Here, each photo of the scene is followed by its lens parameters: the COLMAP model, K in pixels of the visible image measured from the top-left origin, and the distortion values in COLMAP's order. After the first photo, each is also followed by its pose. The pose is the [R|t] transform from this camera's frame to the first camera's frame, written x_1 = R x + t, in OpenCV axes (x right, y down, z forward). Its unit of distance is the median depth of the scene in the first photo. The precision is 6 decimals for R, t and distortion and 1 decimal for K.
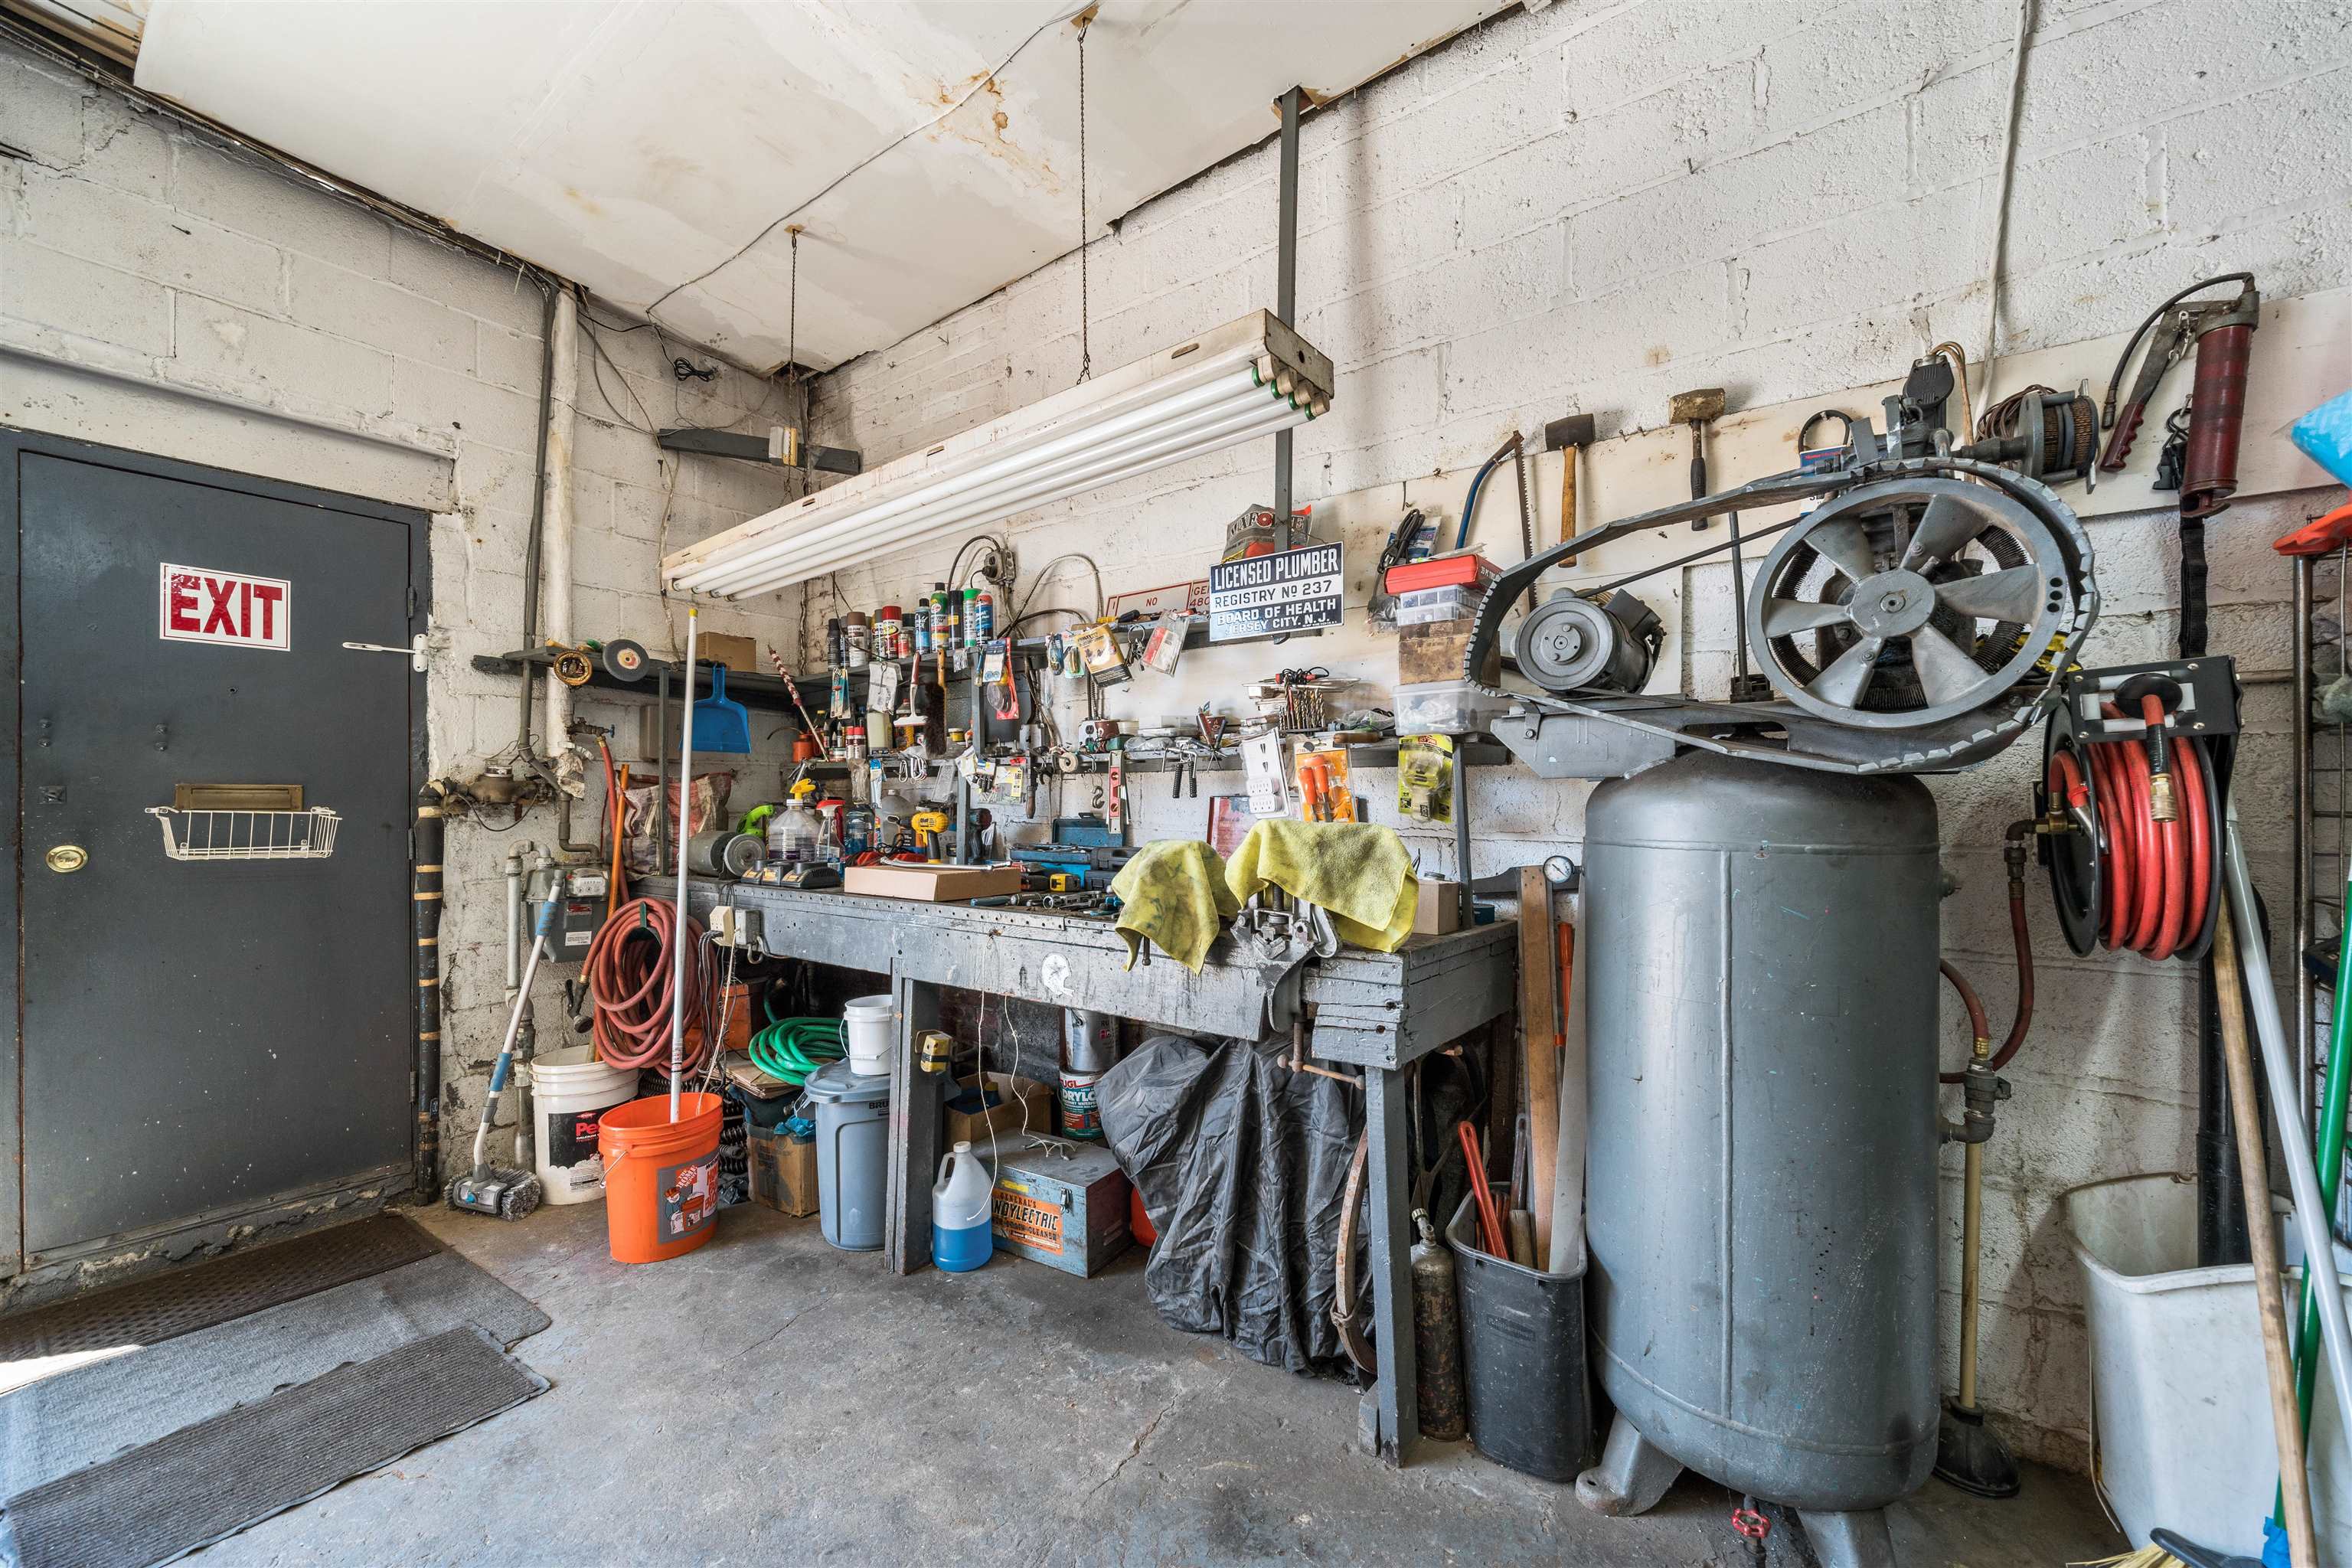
lens RADIAL K [[905.4, 0, 1171.0], [0, 905.4, 797.4], [0, 0, 1]] dist [-0.002525, -0.000410]
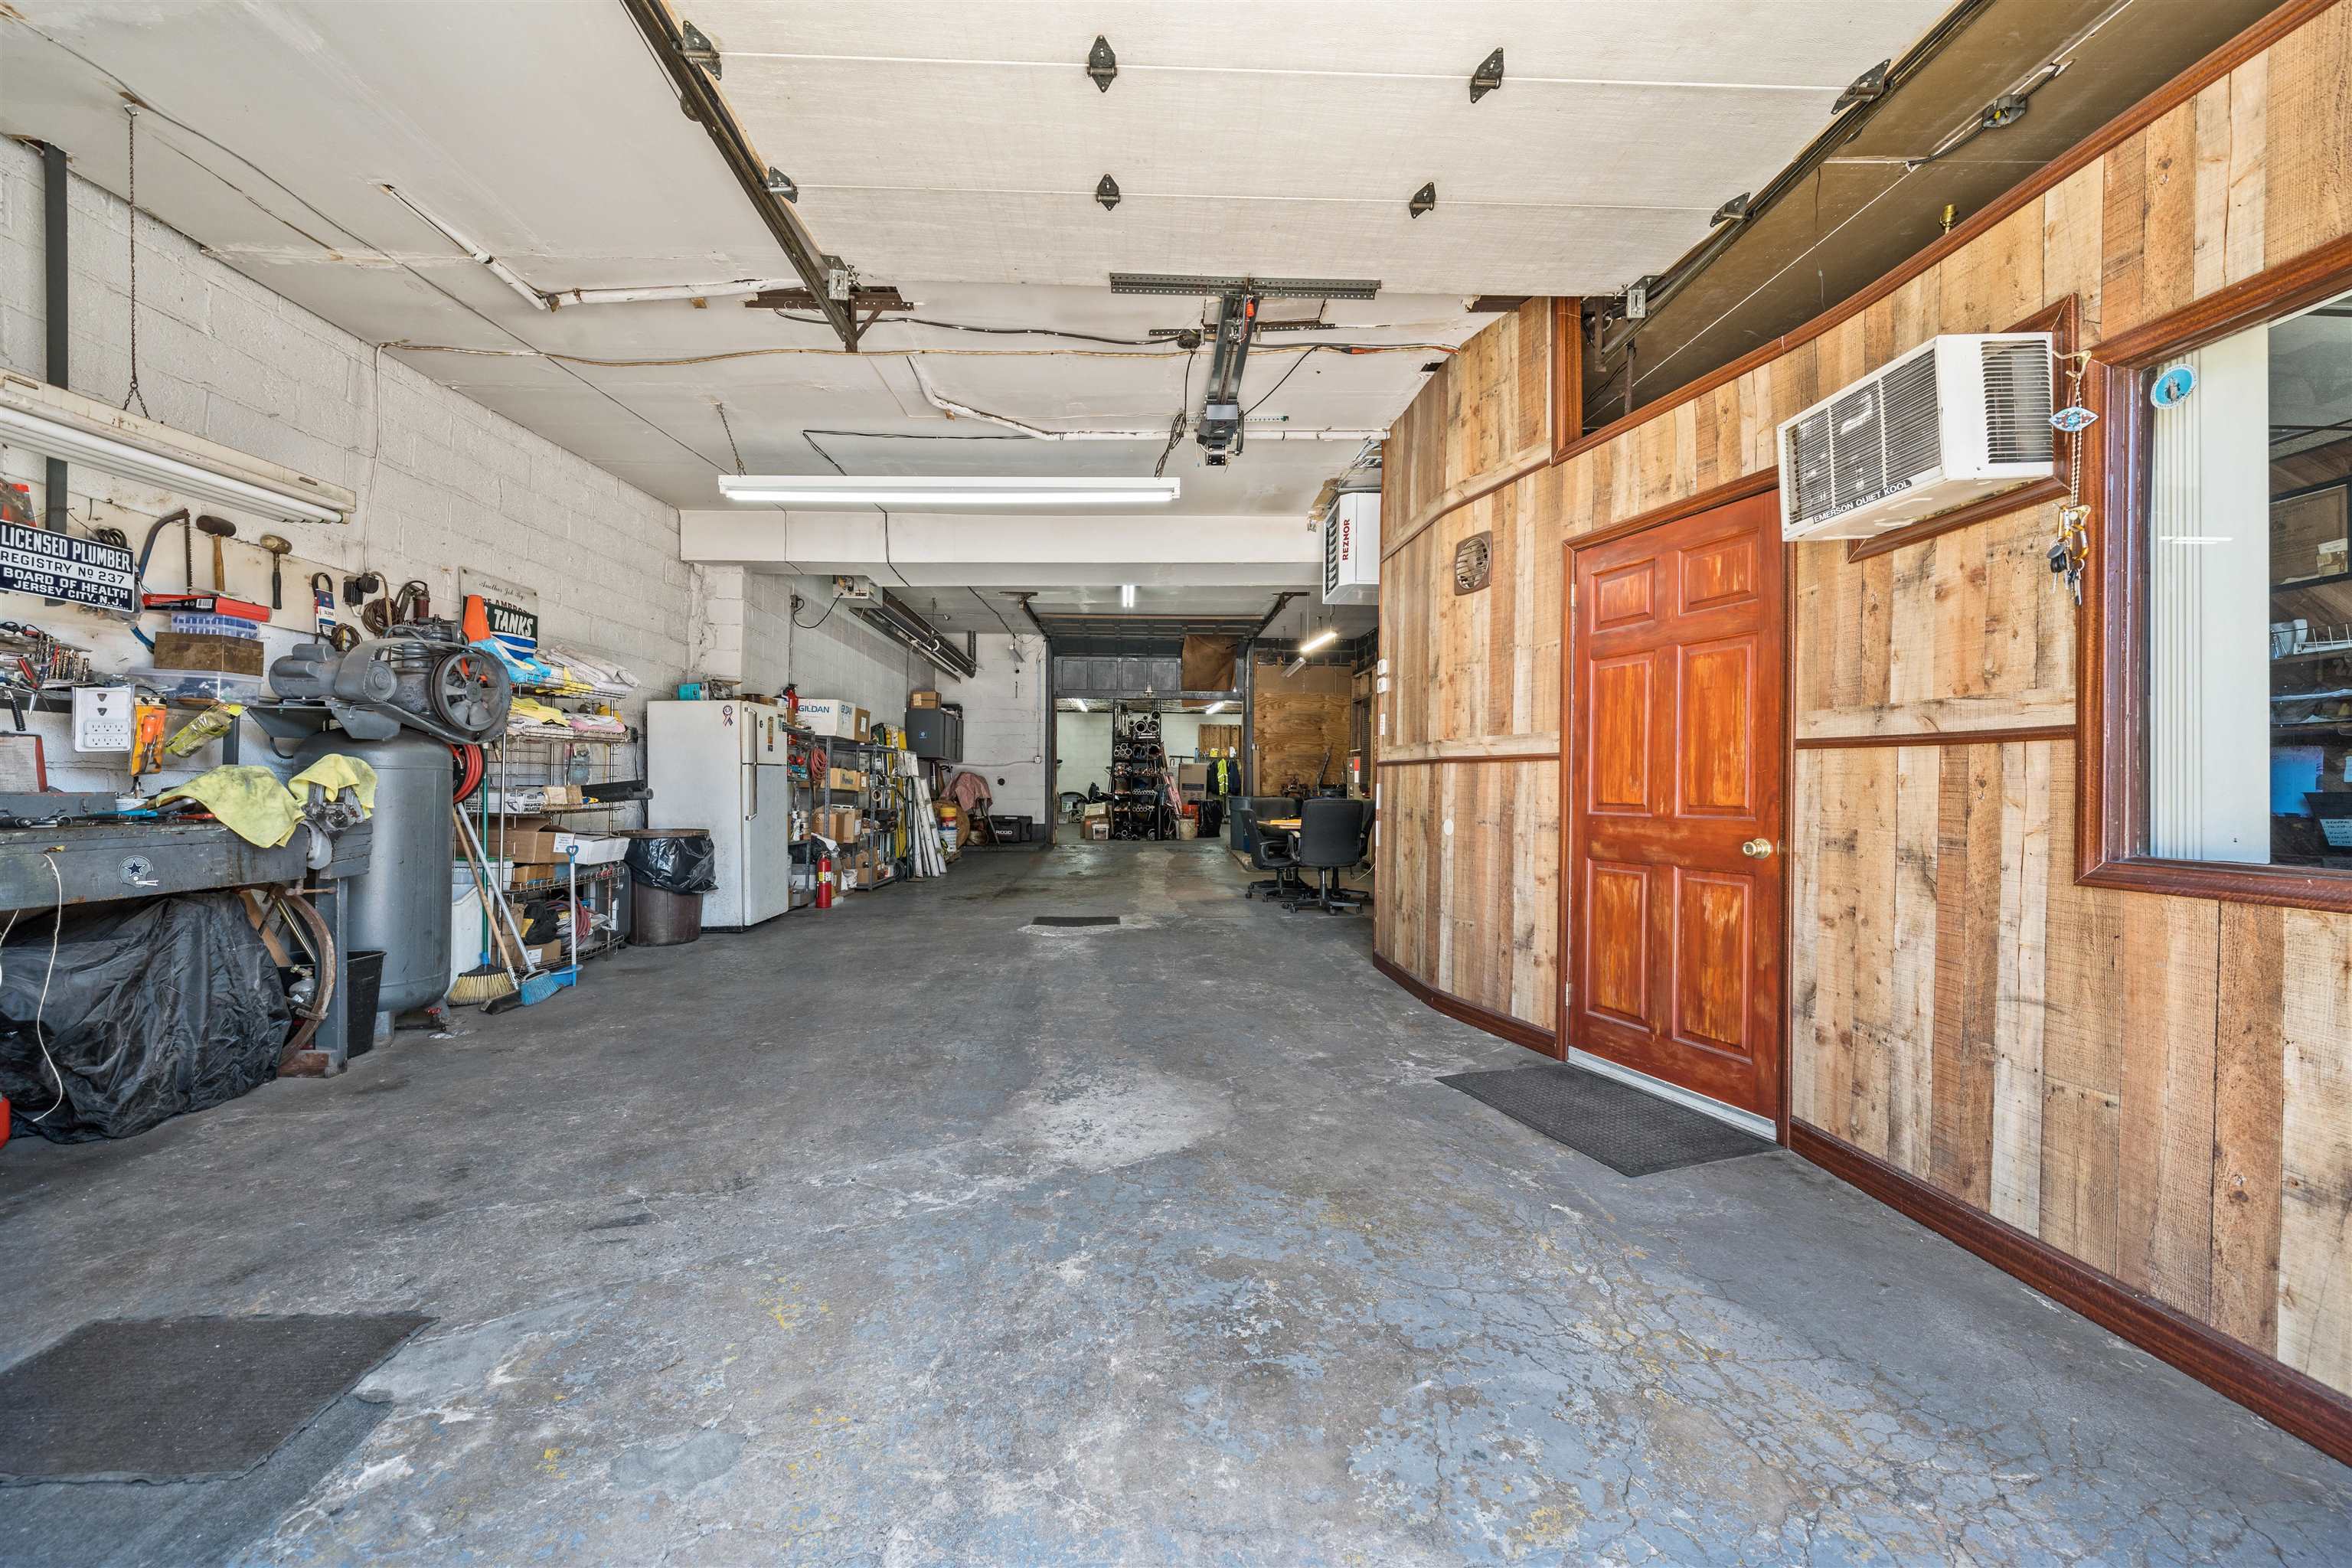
lens RADIAL K [[923.7, 0, 1175.7], [0, 923.7, 789.1], [0, 0, 1]] dist [-0.002262, -0.000010]
pose [[-0.621015, -0.011815, 0.783710, -1.849683], [-0.022818, 0.999735, -0.003009, 0.045721], [-0.783467, -0.019751, -0.621120, 0.603067]]
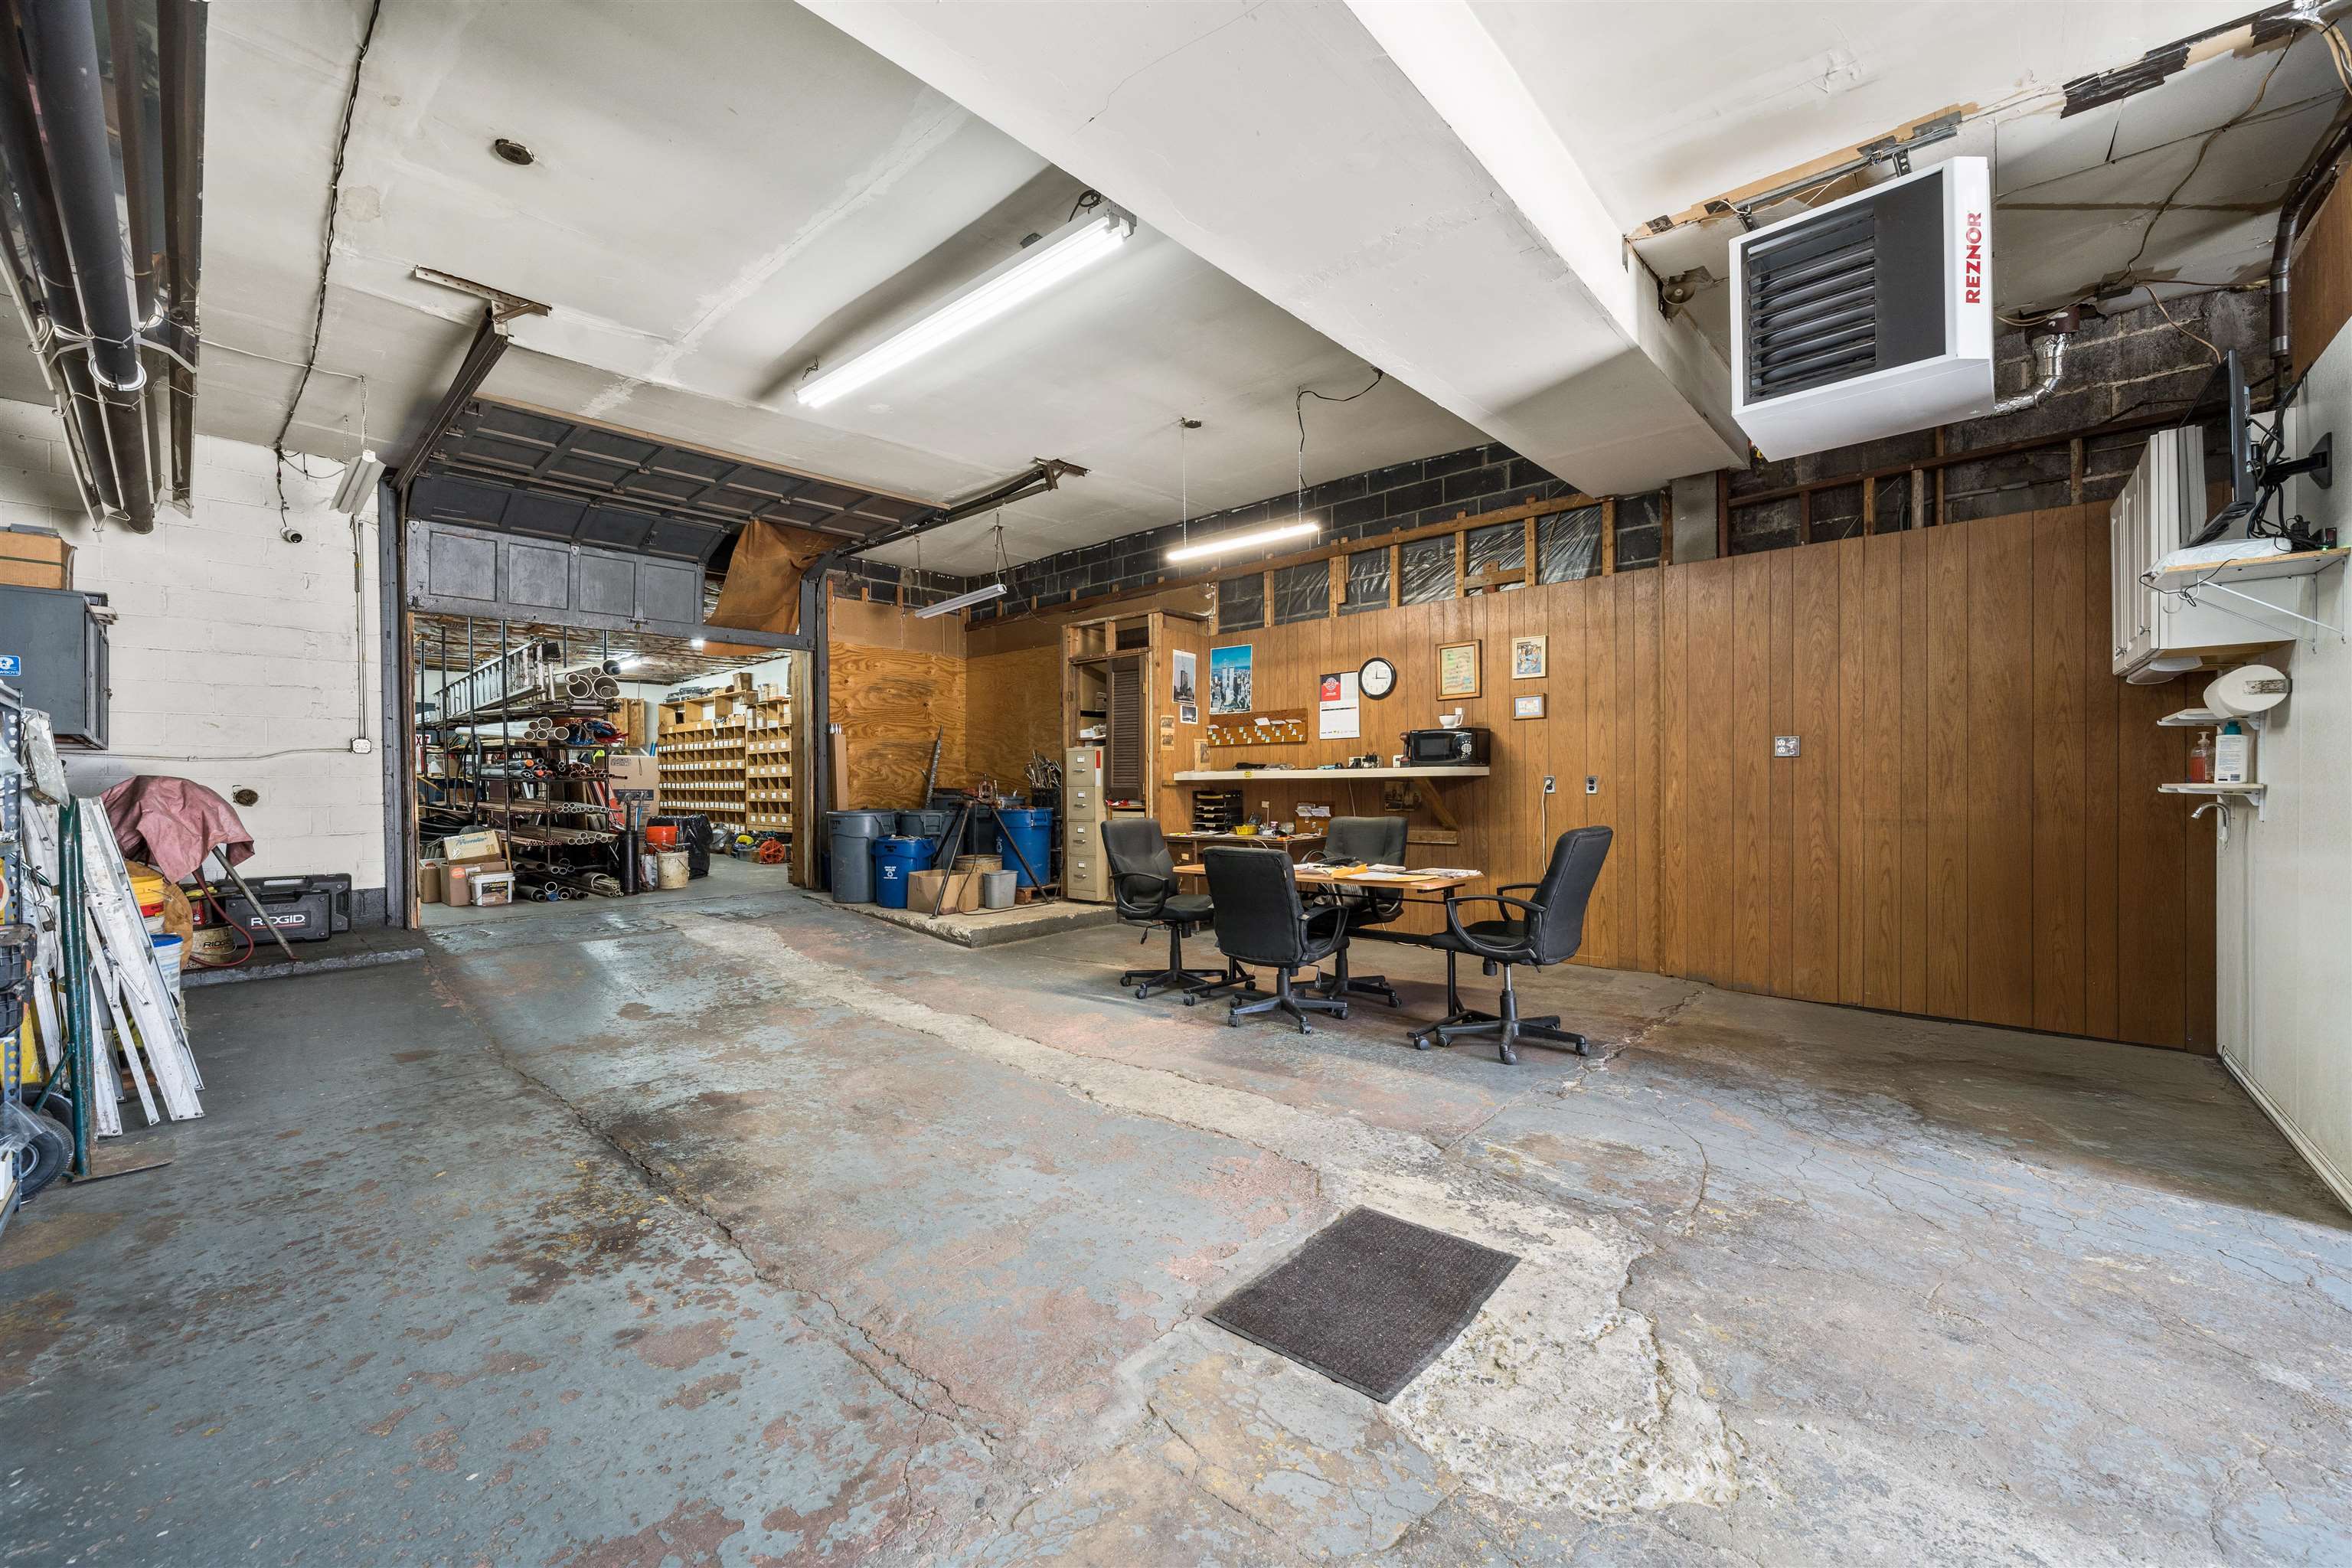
lens RADIAL K [[905.4, 0, 1161.4], [0, 905.4, 786.4], [0, 0, 1]] dist [-0.002525, -0.000410]
pose [[-0.991643, 0.002534, 0.128985, 1.051803], [0.001559, 0.999969, -0.007662, -0.005167], [-0.129000, -0.007397, -0.991617, -0.196974]]
